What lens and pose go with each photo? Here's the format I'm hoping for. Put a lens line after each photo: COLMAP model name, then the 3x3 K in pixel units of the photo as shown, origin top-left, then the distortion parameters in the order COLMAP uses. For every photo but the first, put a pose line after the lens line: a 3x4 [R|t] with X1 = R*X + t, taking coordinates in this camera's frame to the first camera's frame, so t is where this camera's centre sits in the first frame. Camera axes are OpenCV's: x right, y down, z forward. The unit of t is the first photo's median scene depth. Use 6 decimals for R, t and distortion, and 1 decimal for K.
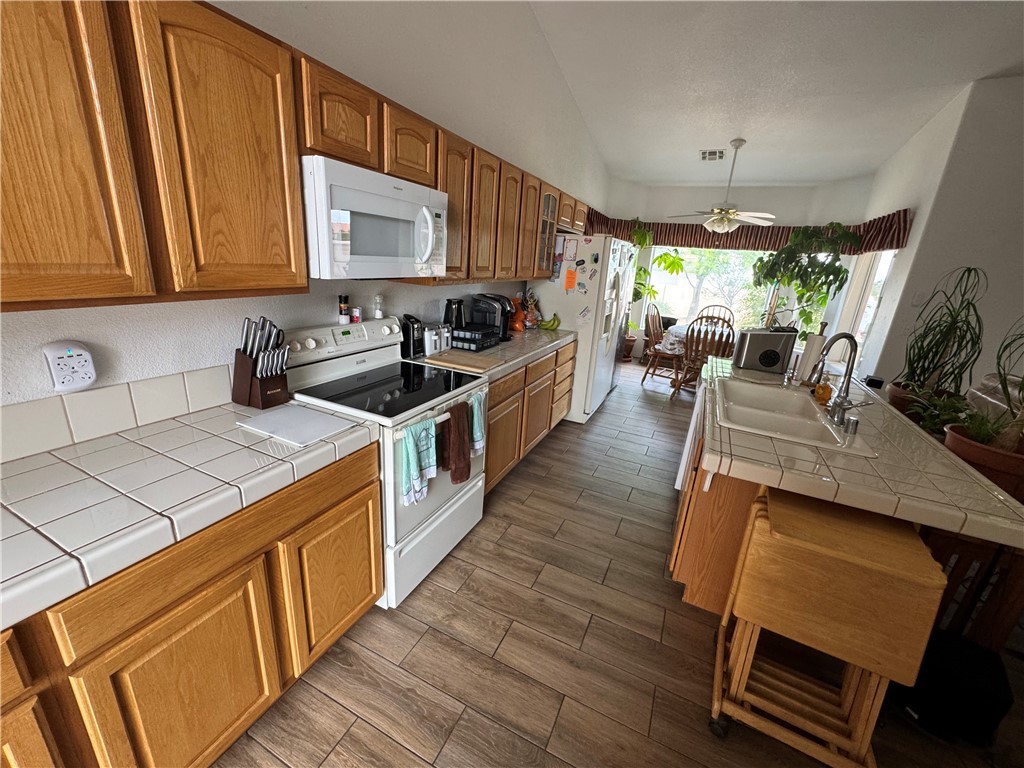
lens RADIAL K [[412.5, 0, 512.0], [0, 412.5, 384.0], [0, 0, 1]] dist [-0.002669, -0.000006]
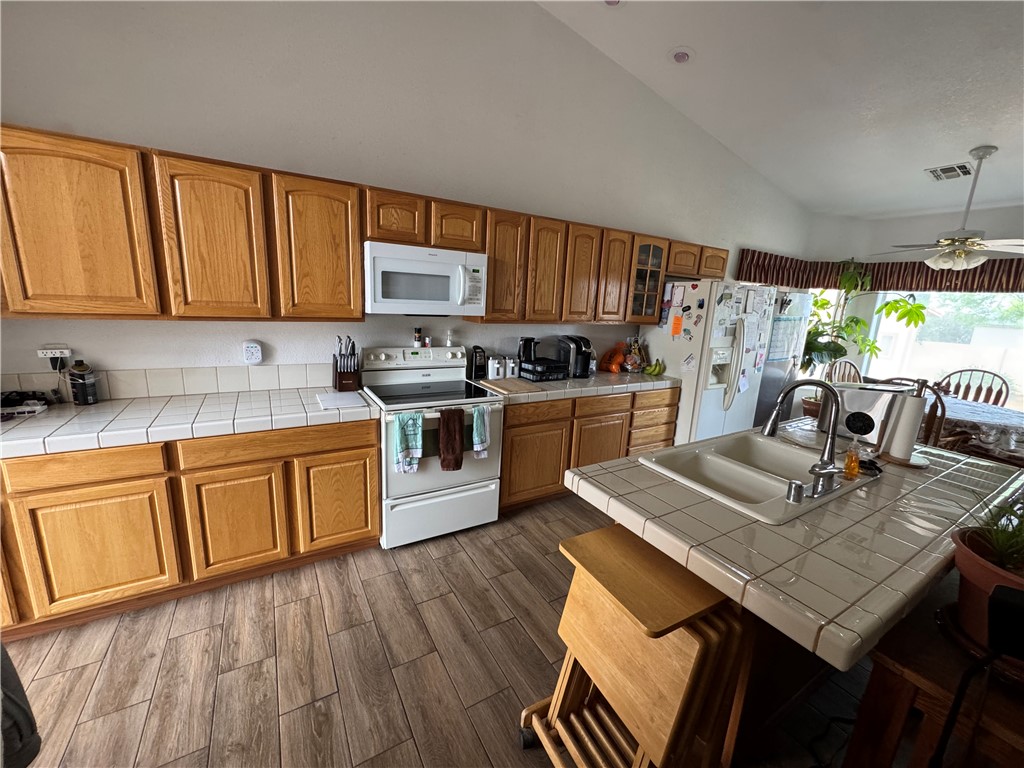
lens RADIAL K [[412.5, 0, 512.0], [0, 412.5, 384.0], [0, 0, 1]] dist [-0.002669, -0.000006]
pose [[0.829723, 0.090771, -0.550746, 0.683159], [-0.159867, 0.983999, -0.078670, 0.040681], [0.534792, 0.153321, 0.830957, 0.002001]]
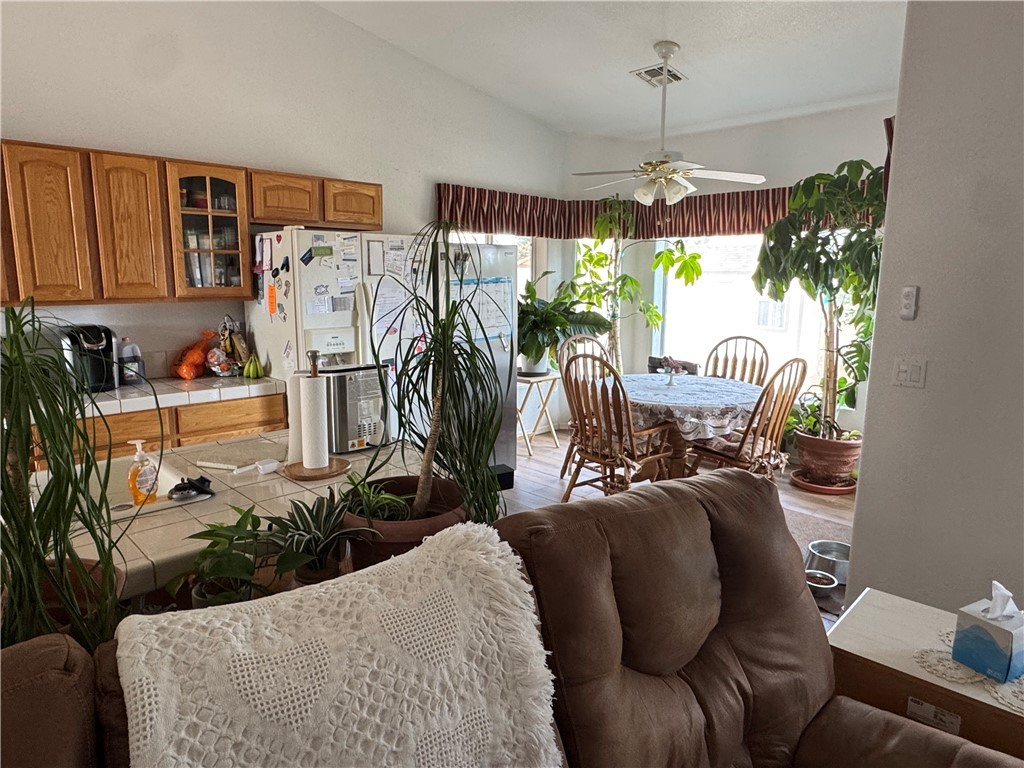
lens RADIAL K [[631.8, 0, 512.0], [0, 631.8, 384.0], [0, 0, 1]] dist [-0.003910, -0.001427]
pose [[0.933095, 0.000849, -0.359630, 1.554864], [-0.051046, 0.990185, -0.130107, -0.030697], [0.355990, 0.139759, 0.923980, 0.465824]]
